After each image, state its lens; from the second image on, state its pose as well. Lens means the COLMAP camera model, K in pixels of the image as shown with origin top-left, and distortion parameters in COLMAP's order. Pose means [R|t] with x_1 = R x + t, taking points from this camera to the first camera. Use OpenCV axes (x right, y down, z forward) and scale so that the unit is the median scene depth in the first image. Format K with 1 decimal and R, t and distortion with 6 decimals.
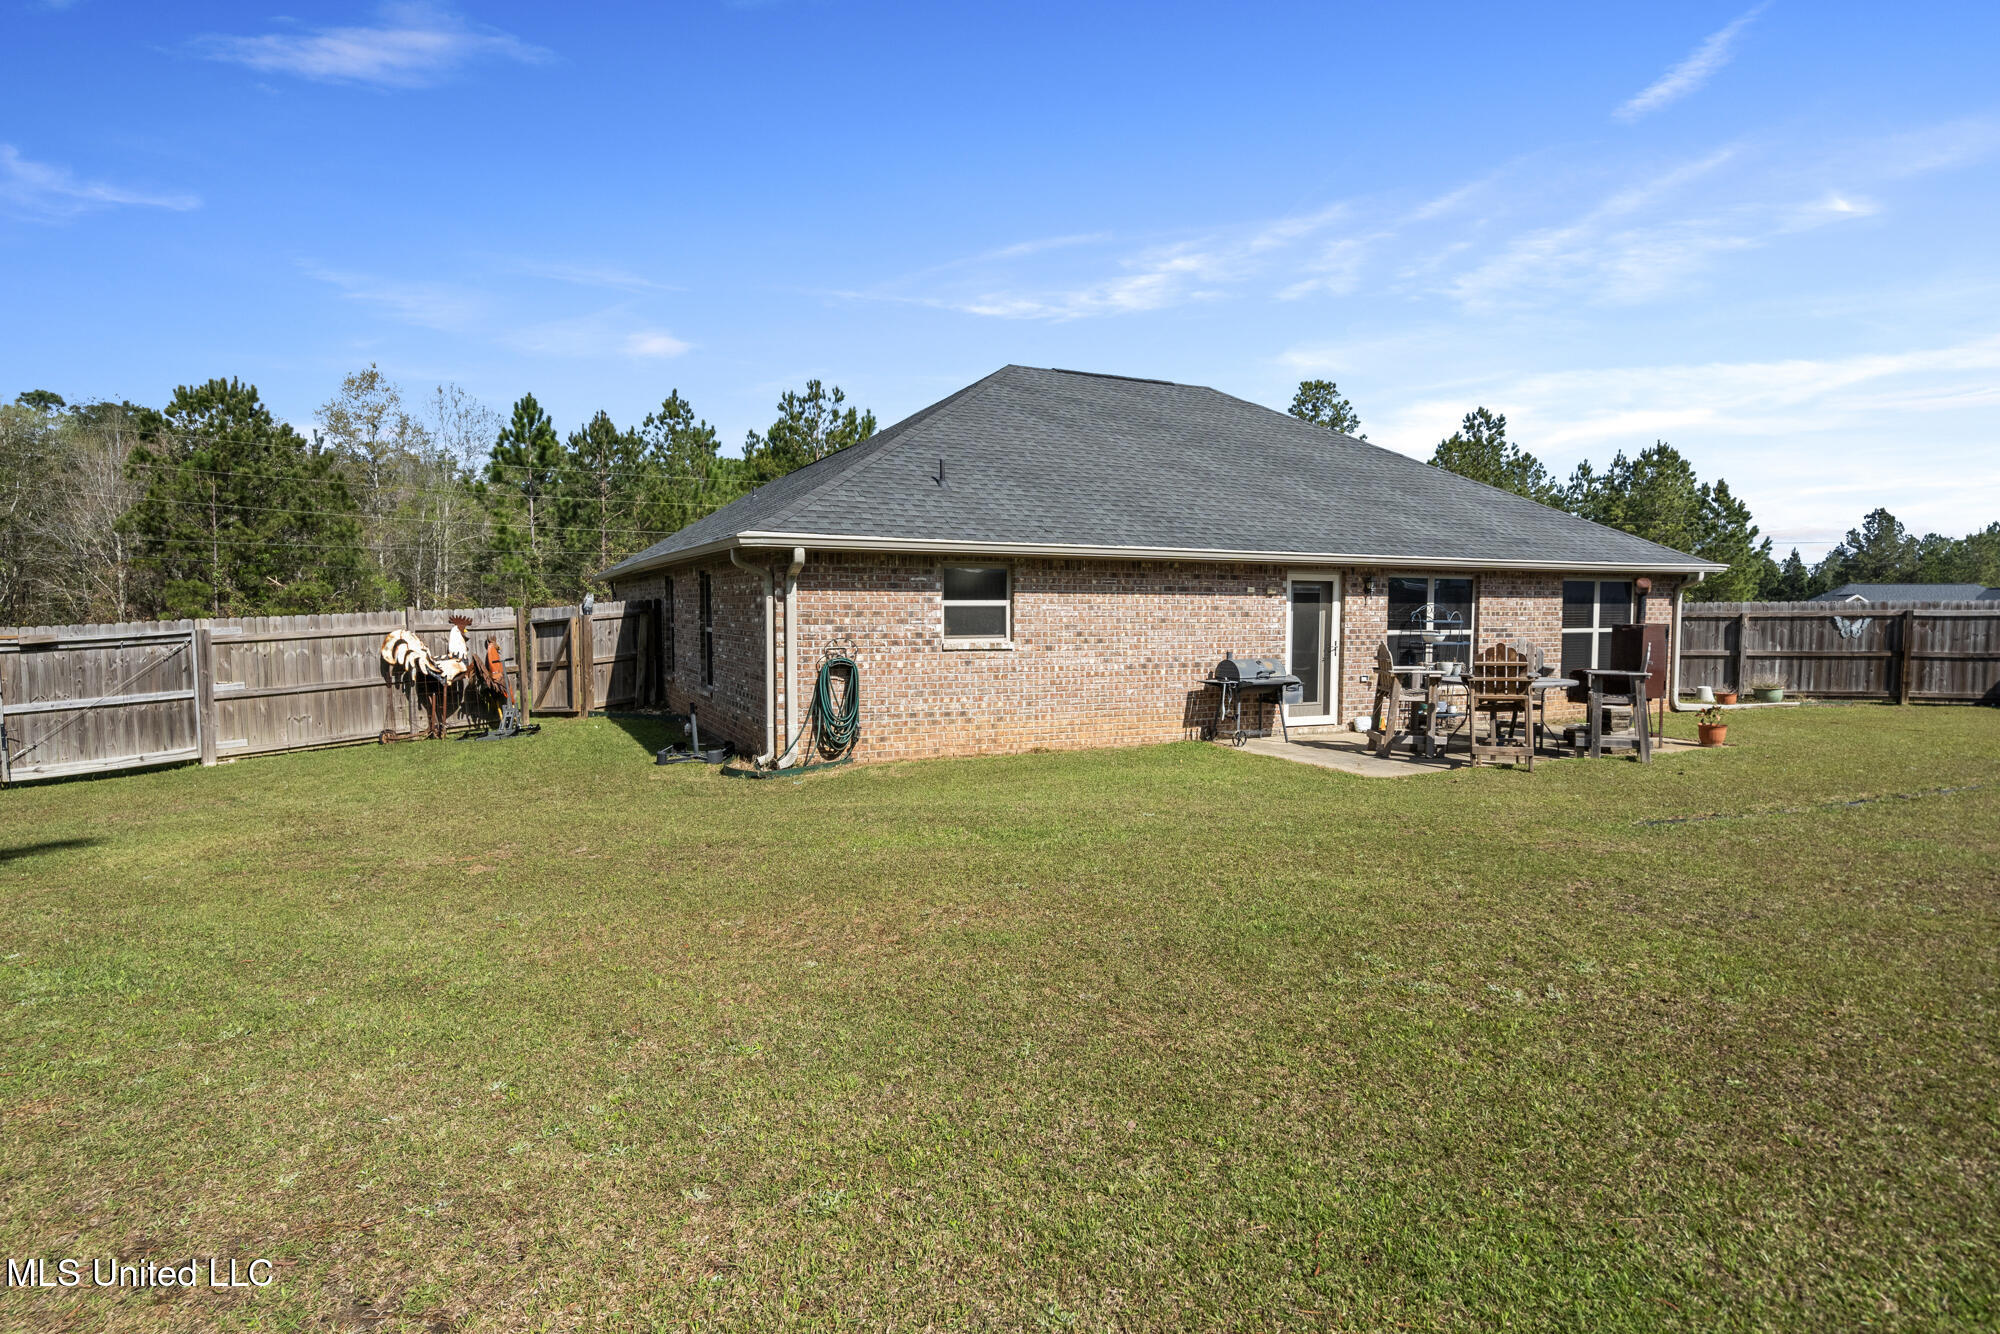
lens RADIAL K [[1045.3, 0, 987.4], [0, 1045.3, 671.9], [0, 0, 1]] dist [-0.001061, 0.000992]
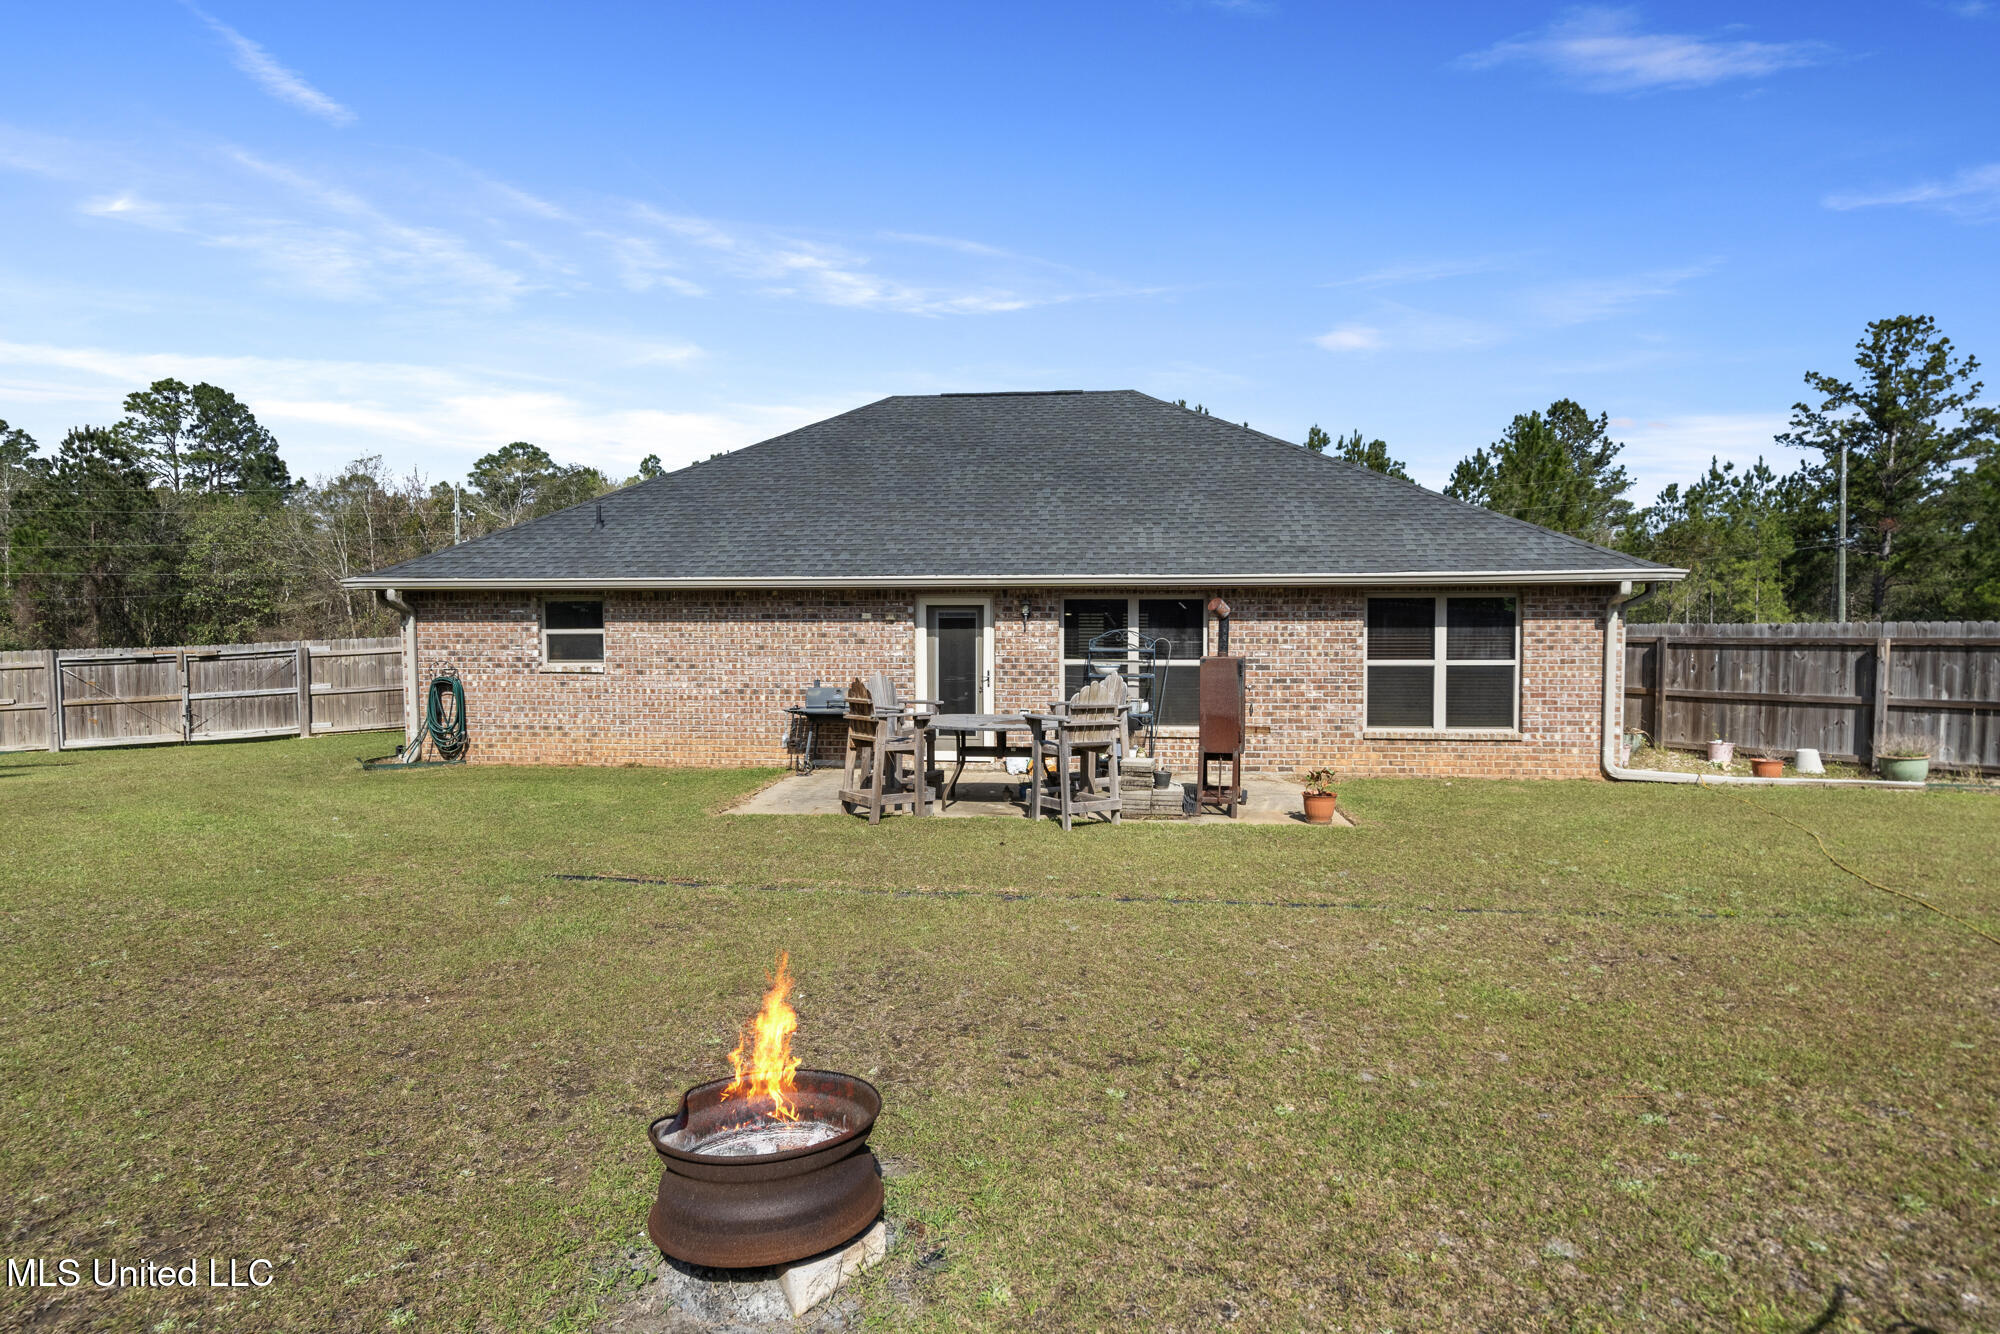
lens RADIAL K [[1030.2, 0, 996.6], [0, 1030.2, 678.8], [0, 0, 1]] dist [-0.018904, 0.020457]
pose [[0.857013, 0.024588, -0.514708, 0.874669], [-0.027401, 0.999622, 0.002129, -0.026709], [0.514566, 0.012279, 0.857363, 0.254452]]
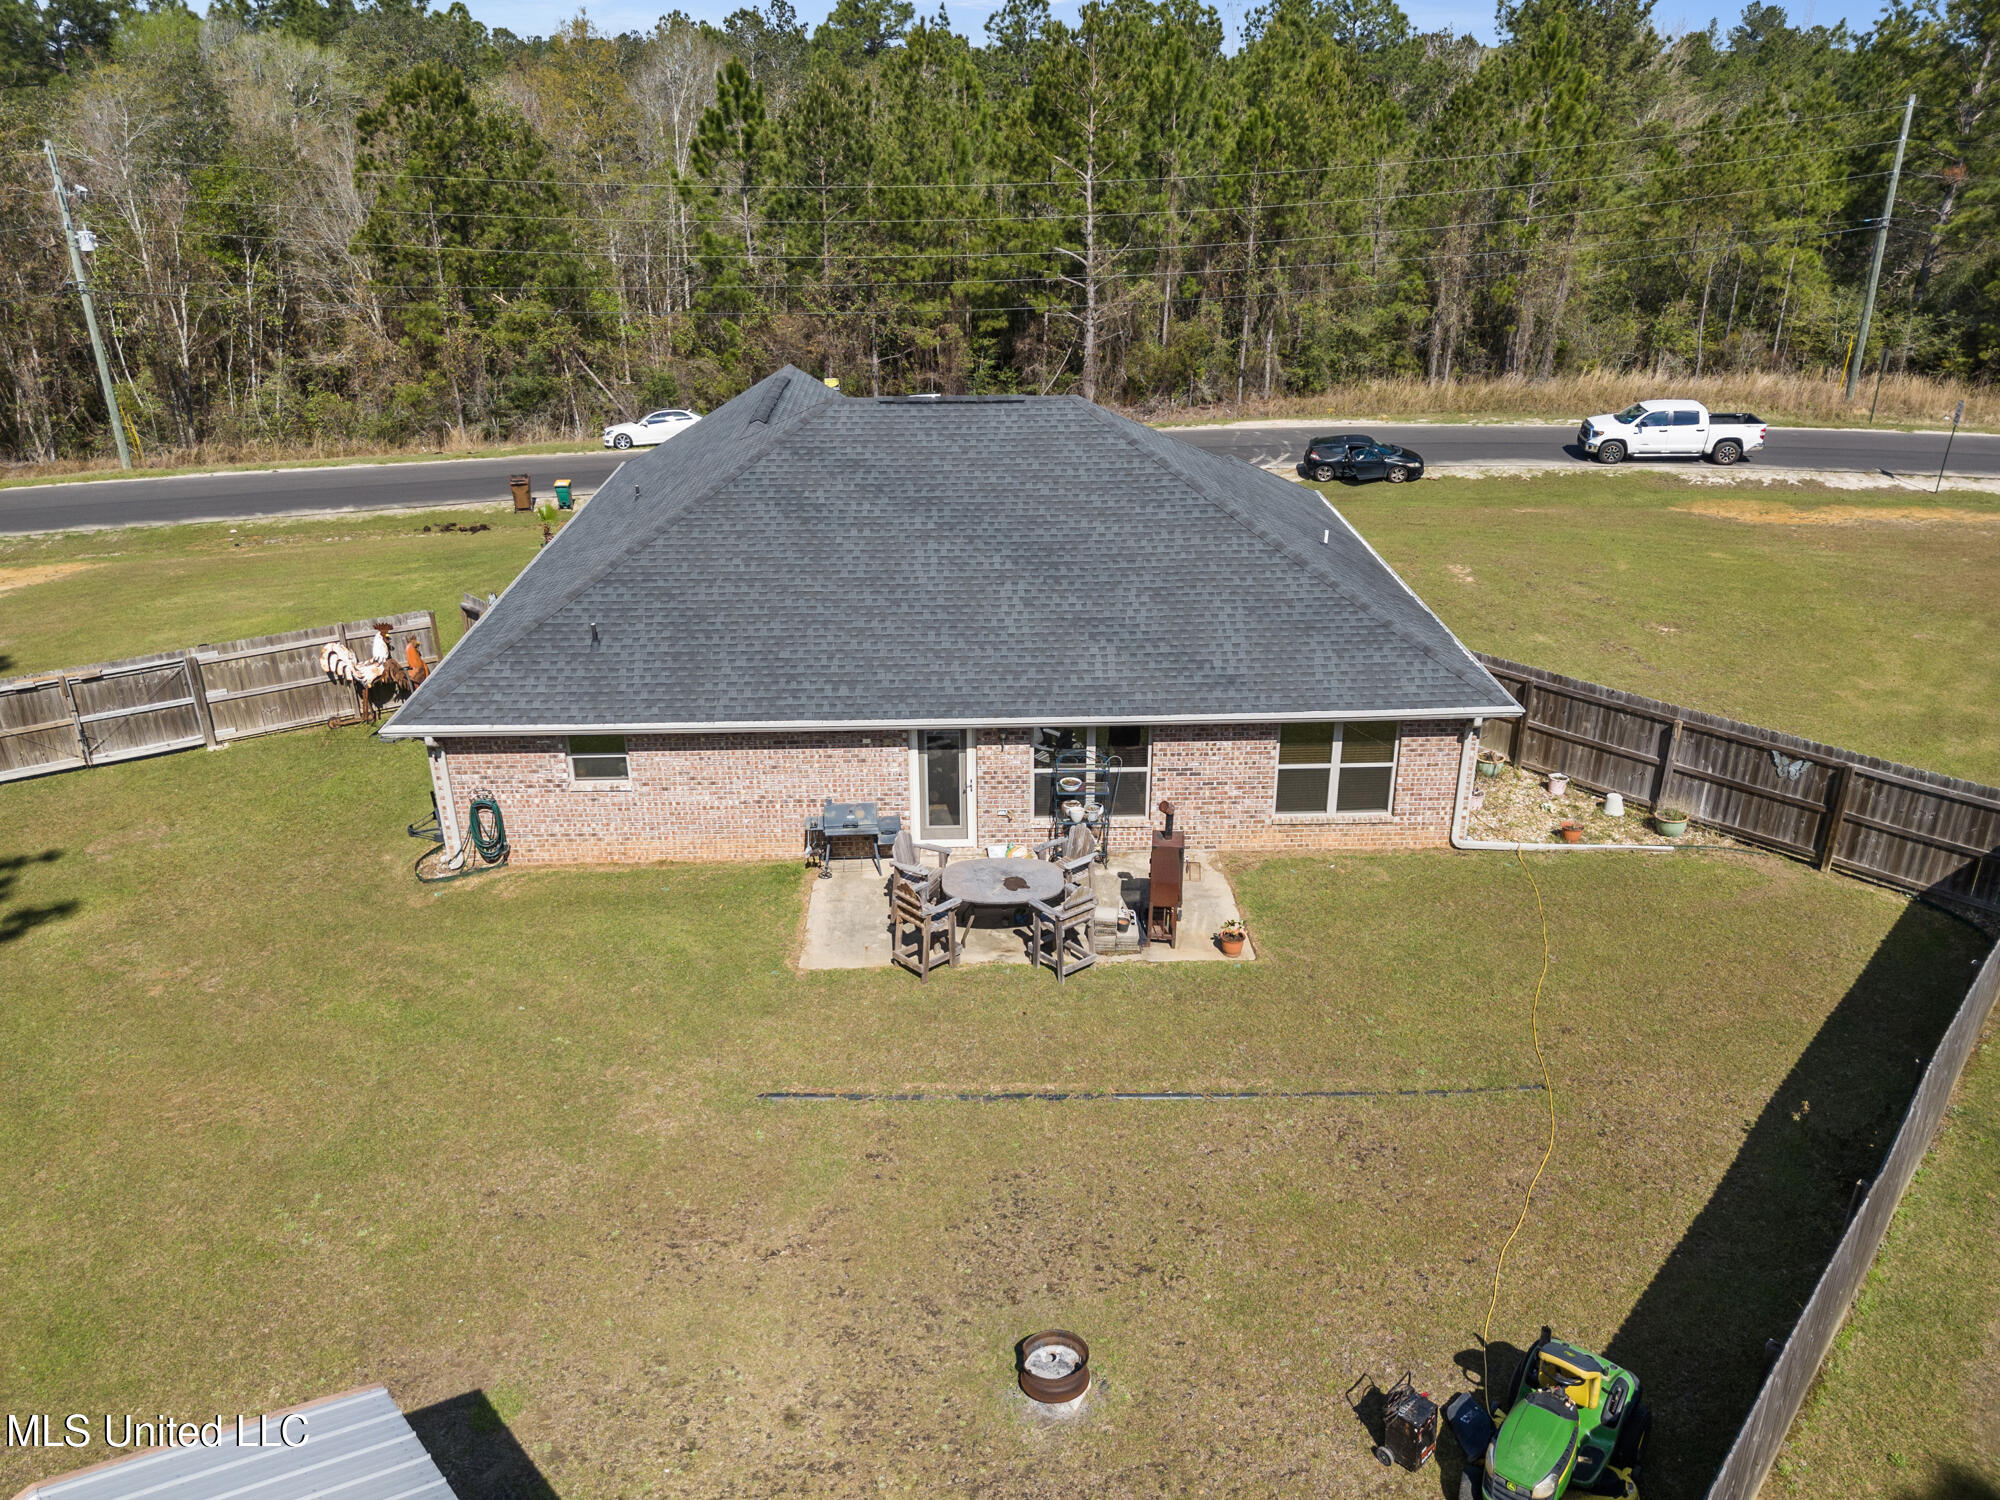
lens RADIAL K [[1443.0, 0, 1000.0], [0, 1443.0, 750.0], [0, 0, 1]] dist [0.056554, -0.055798]
pose [[0.918935, 0.154333, -0.362959, 0.983275], [-0.018714, 0.936287, 0.350738, -0.638588], [0.393964, -0.315513, 0.863275, -0.300131]]
